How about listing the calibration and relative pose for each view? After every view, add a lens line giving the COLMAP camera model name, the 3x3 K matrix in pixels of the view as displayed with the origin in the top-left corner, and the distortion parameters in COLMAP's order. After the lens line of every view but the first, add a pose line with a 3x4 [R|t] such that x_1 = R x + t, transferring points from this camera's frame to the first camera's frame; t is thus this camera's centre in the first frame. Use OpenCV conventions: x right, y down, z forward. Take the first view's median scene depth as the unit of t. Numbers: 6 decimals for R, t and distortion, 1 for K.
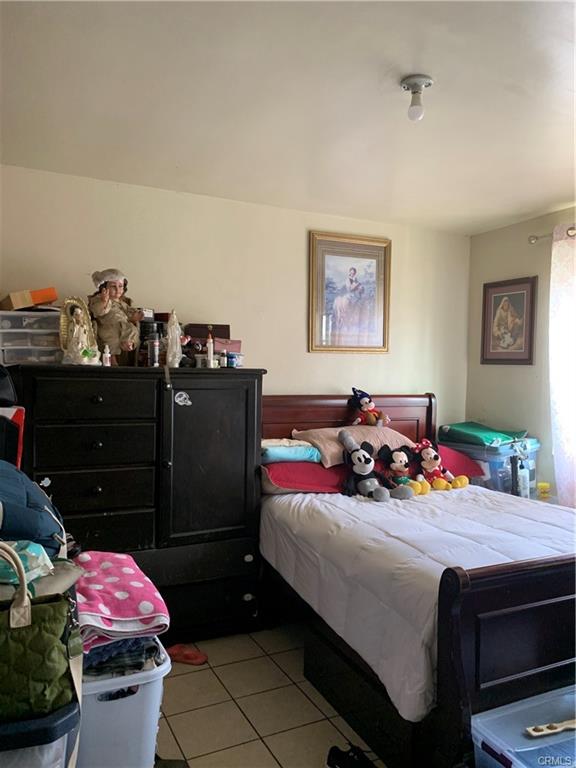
lens RADIAL K [[590.1, 0, 288.0], [0, 590.1, 384.0], [0, 0, 1]] dist [0.028357, -0.051350]
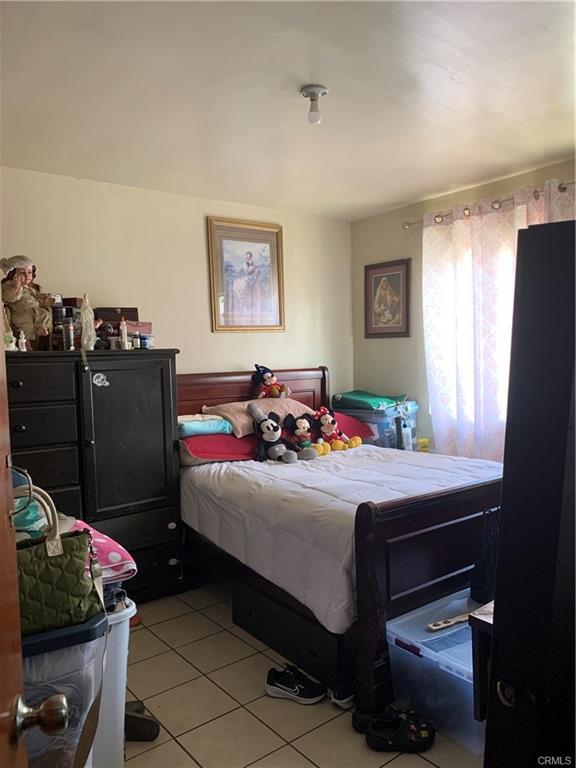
lens RADIAL K [[590.1, 0, 288.0], [0, 590.1, 384.0], [0, 0, 1]] dist [0.028357, -0.051350]
pose [[0.978178, -0.051775, 0.201212, -0.061325], [0.045792, 0.998363, 0.034280, 0.010574], [-0.202658, -0.024318, 0.978948, -0.083911]]
